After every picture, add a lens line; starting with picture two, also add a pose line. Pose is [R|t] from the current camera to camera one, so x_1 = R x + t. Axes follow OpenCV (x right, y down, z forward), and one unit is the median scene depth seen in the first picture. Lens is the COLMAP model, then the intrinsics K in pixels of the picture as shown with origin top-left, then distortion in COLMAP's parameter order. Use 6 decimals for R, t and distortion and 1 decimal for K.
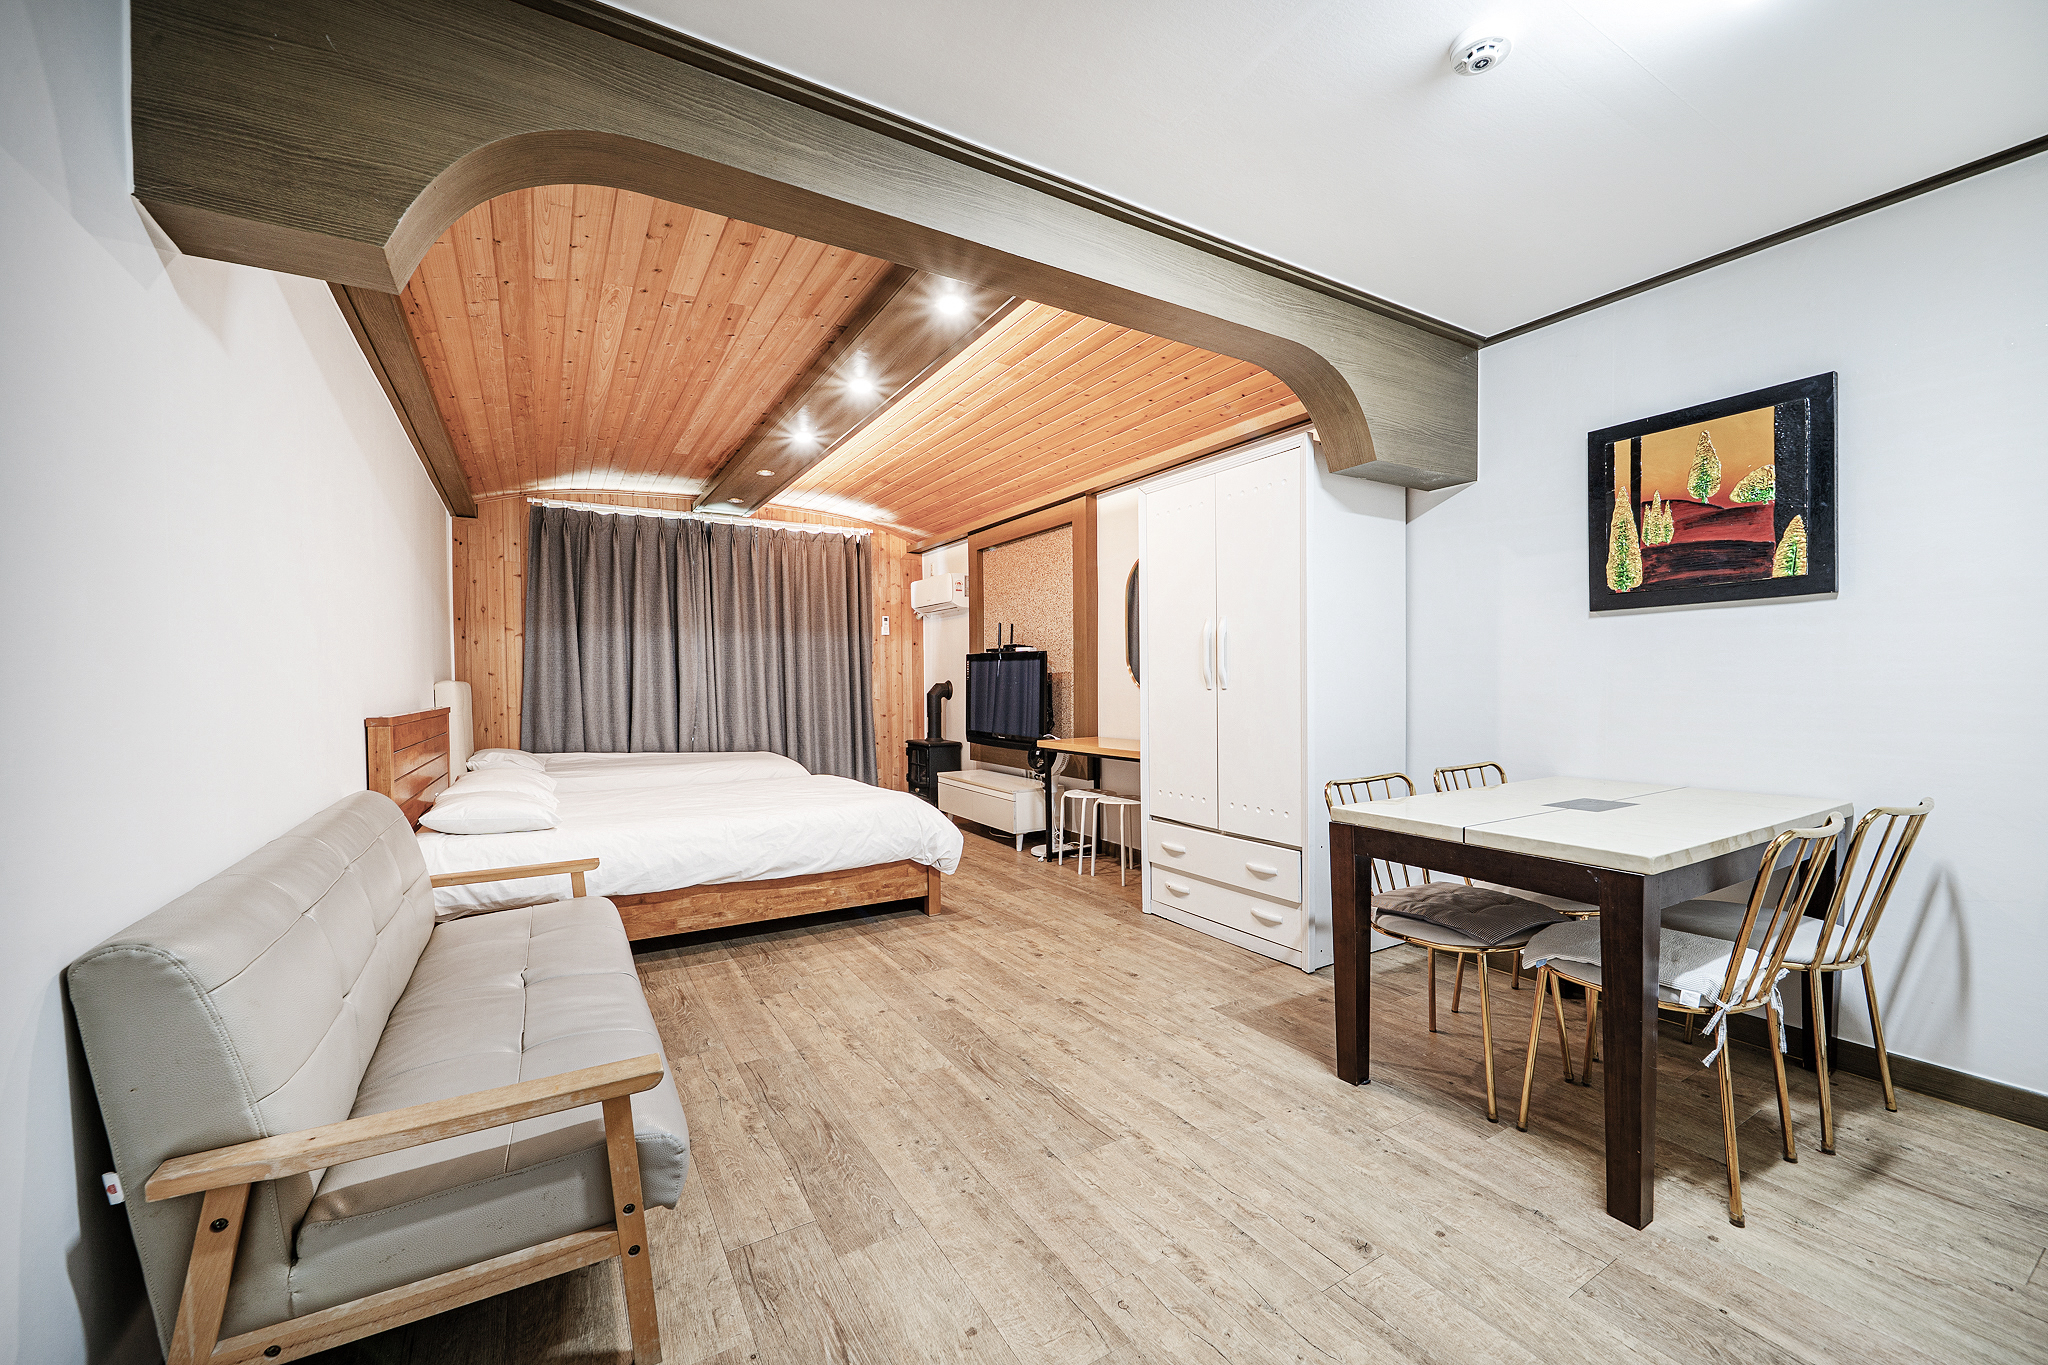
lens RADIAL K [[812.1, 0, 1024.0], [0, 812.1, 682.5], [0, 0, 1]] dist [-0.001028, 0.000125]
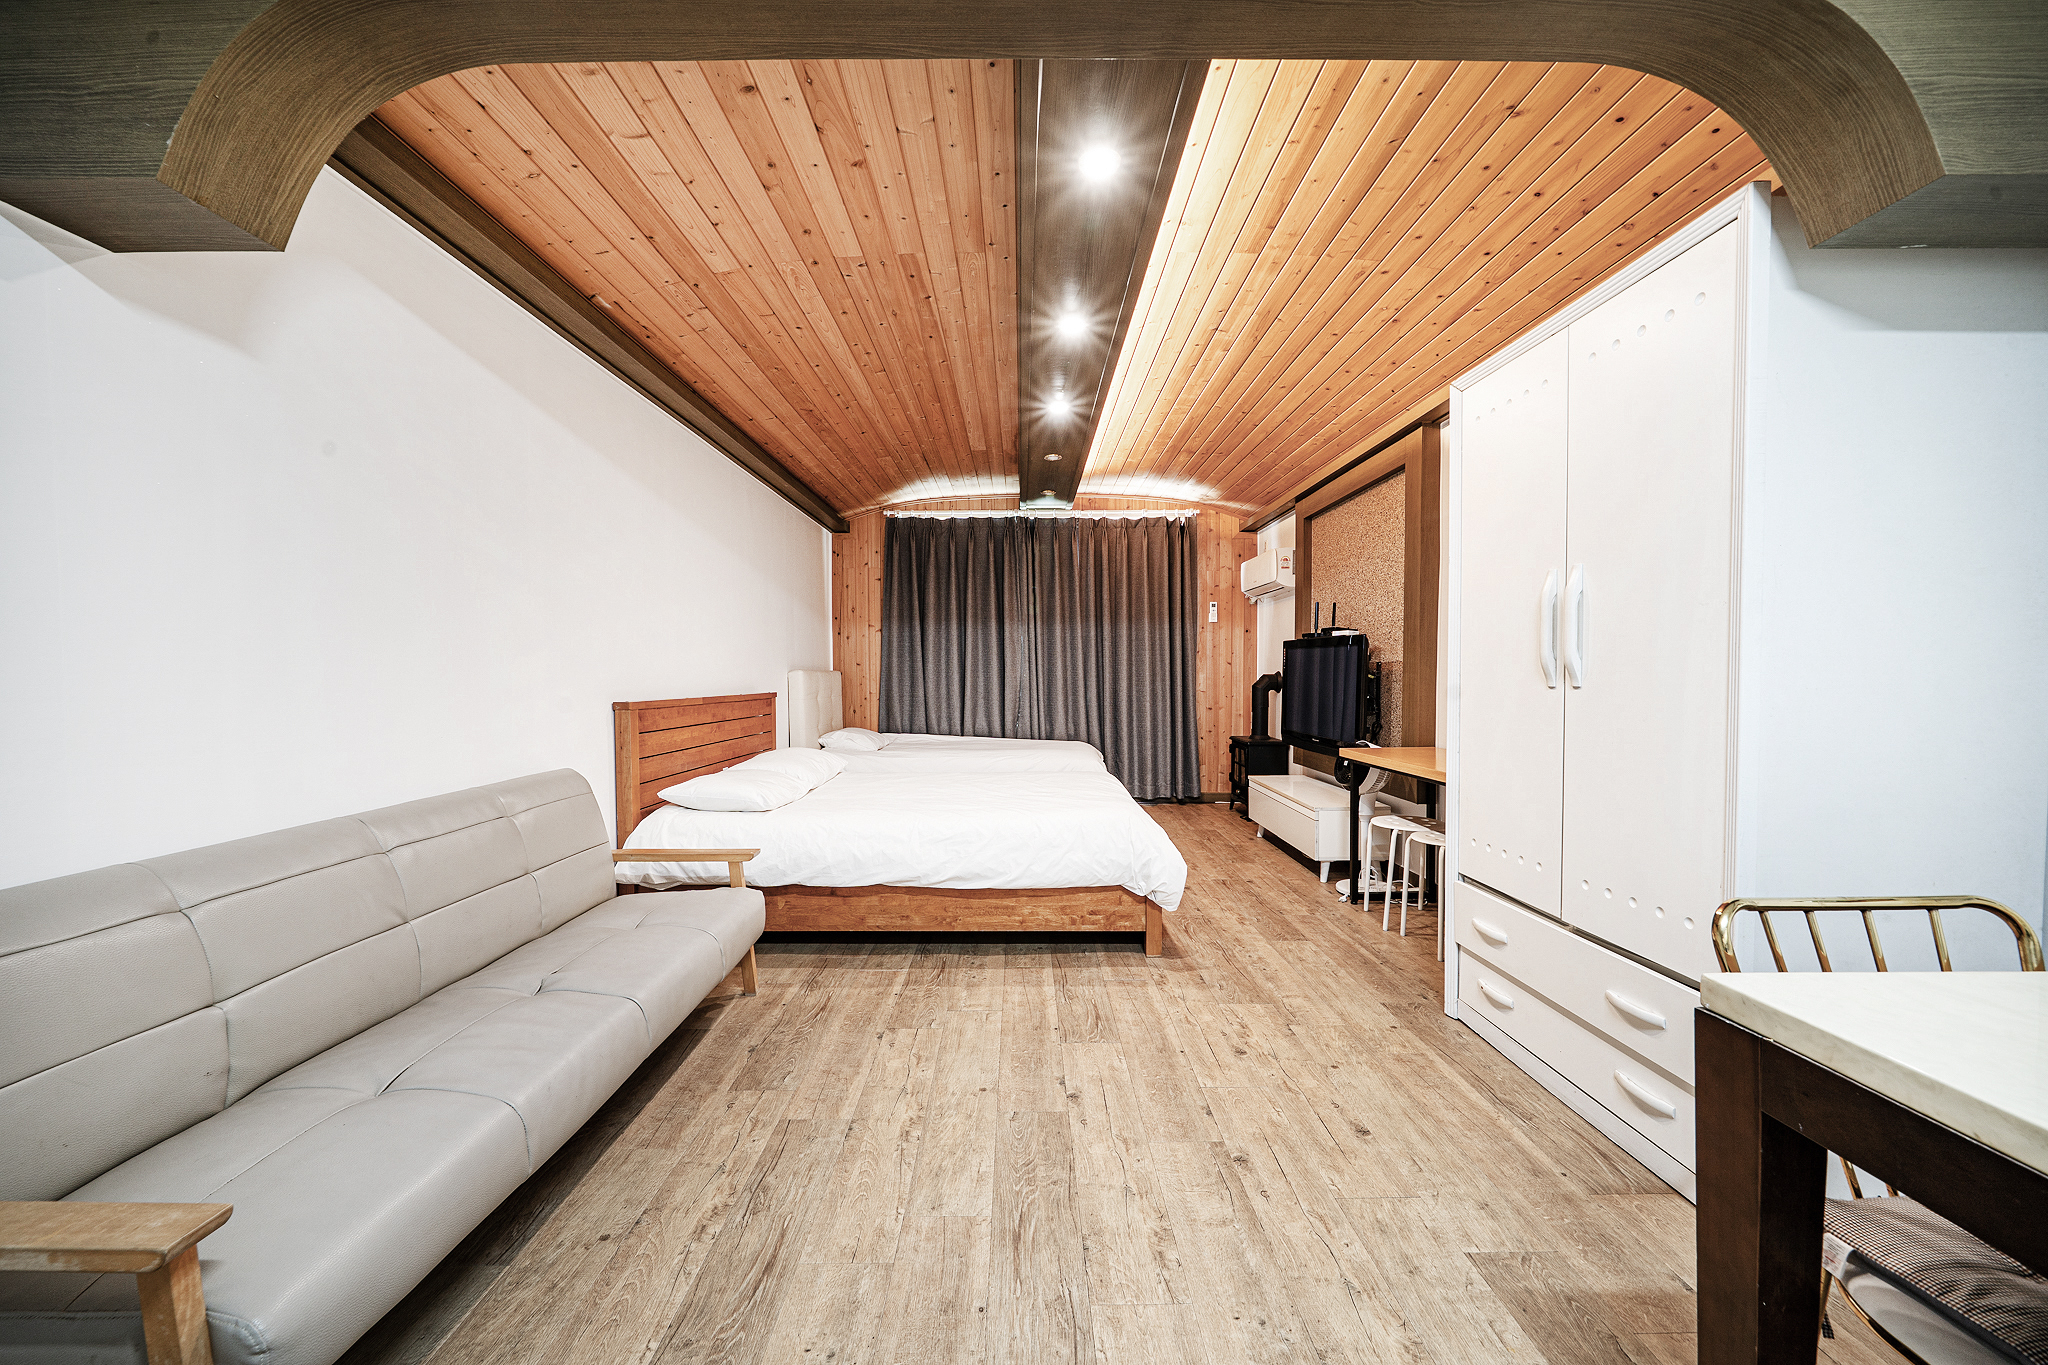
lens RADIAL K [[746.0, 0, 1021.7], [0, 746.0, 690.9], [0, 0, 1]] dist [-0.002552, -0.000386]
pose [[0.855664, 0.017854, -0.517224, 0.124264], [-0.004909, 0.999640, 0.026385, -0.001593], [0.517509, -0.020037, 0.855443, 0.222534]]
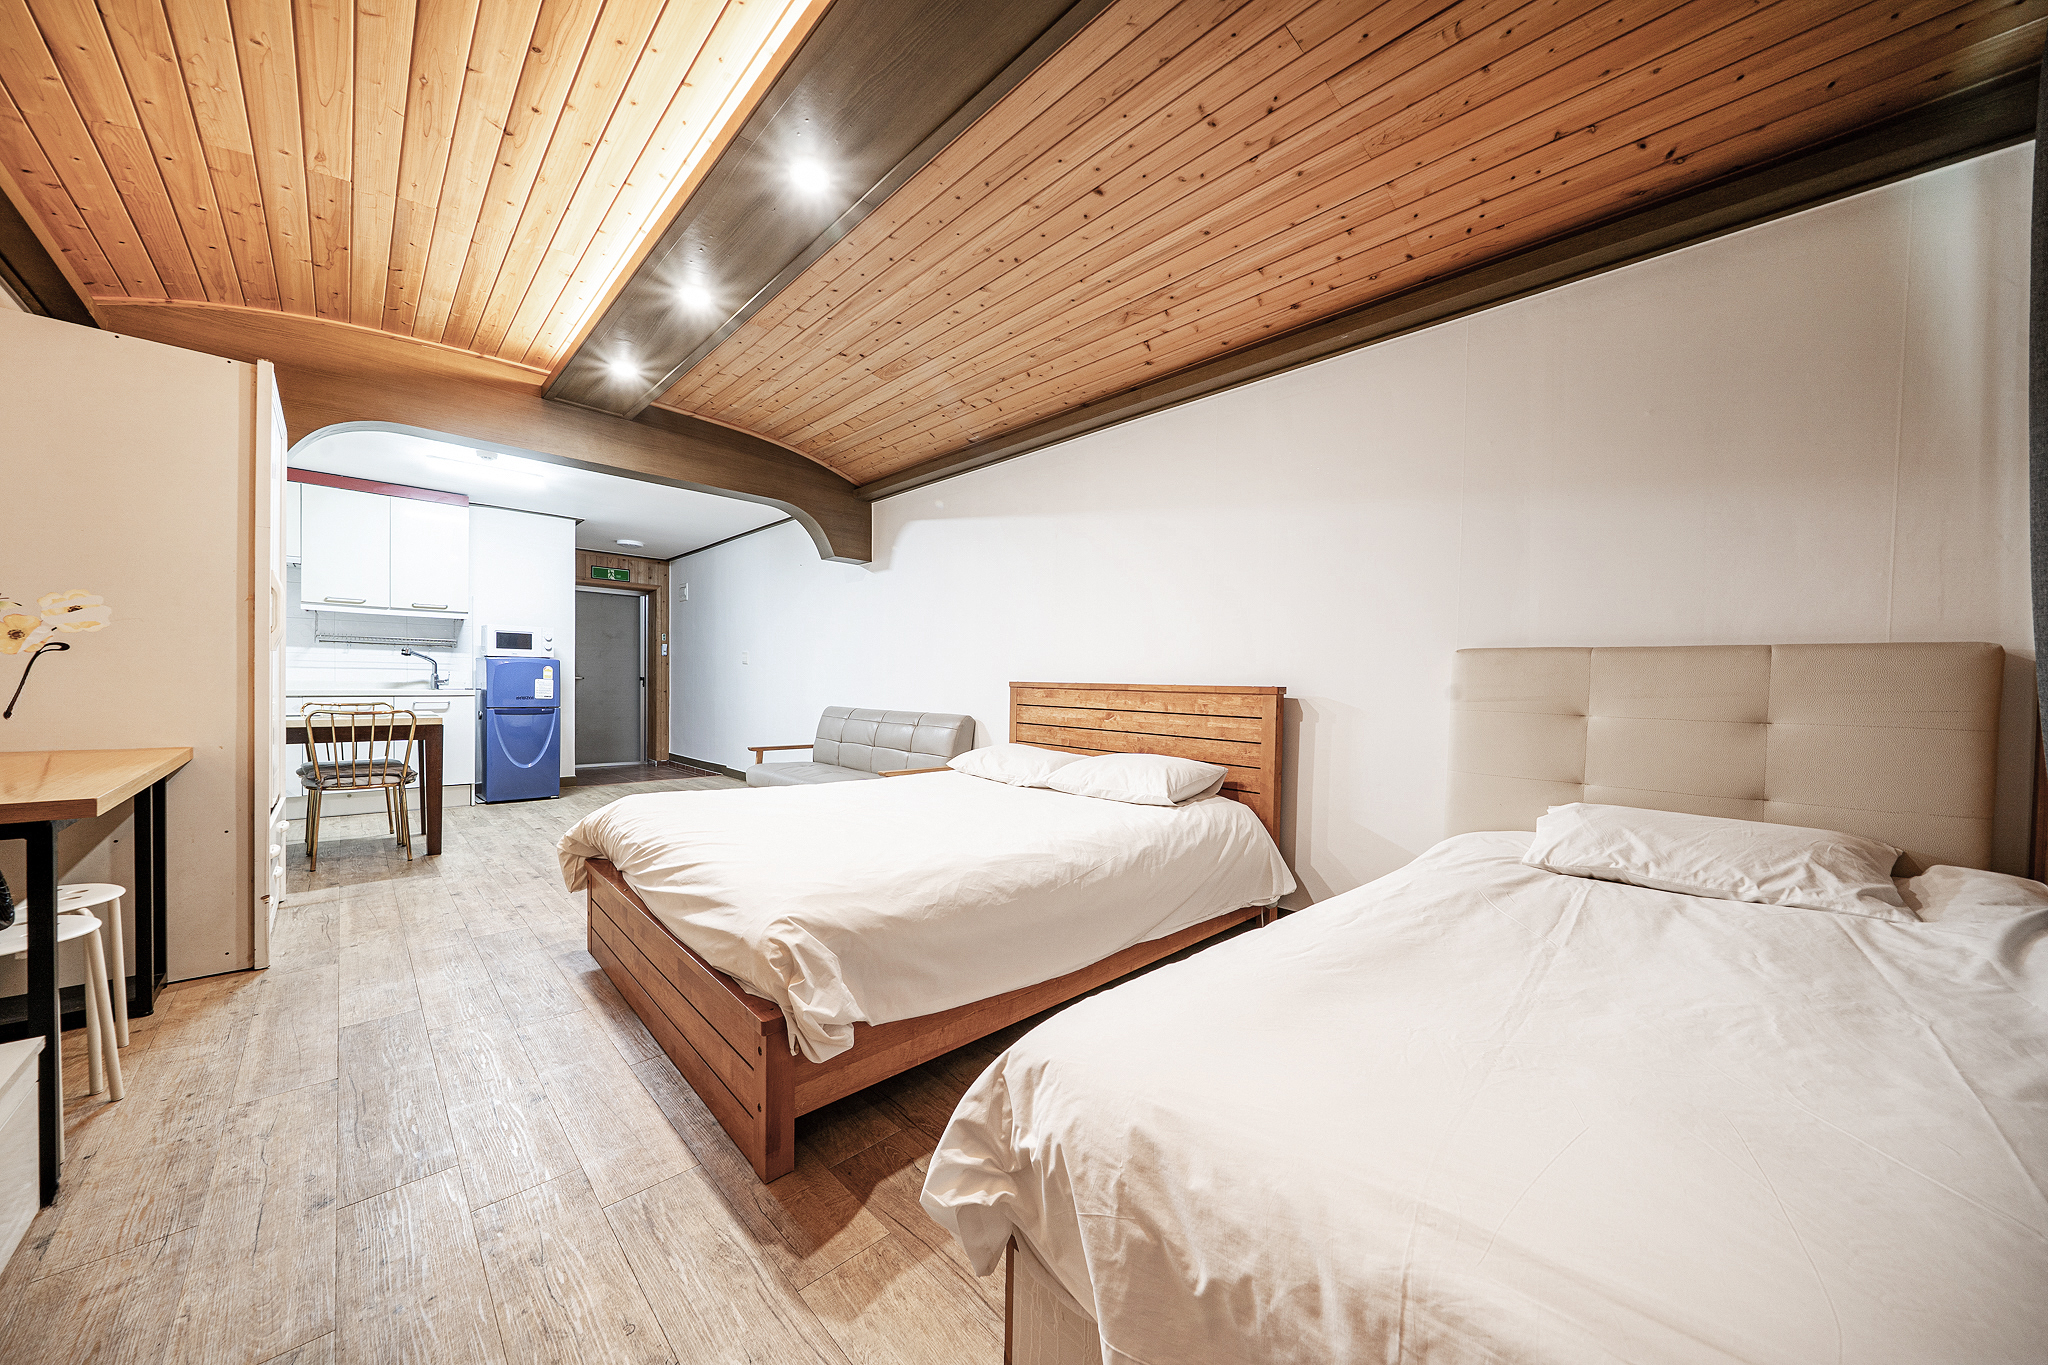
lens RADIAL K [[691.4, 0, 1024.0], [0, 691.4, 682.5], [0, 0, 1]] dist [-0.000207, -0.000008]
pose [[-0.972883, 0.001494, -0.231295, -0.274800], [-0.001495, 0.999918, 0.012745, 0.019188], [0.231295, 0.012746, -0.972800, 1.340180]]
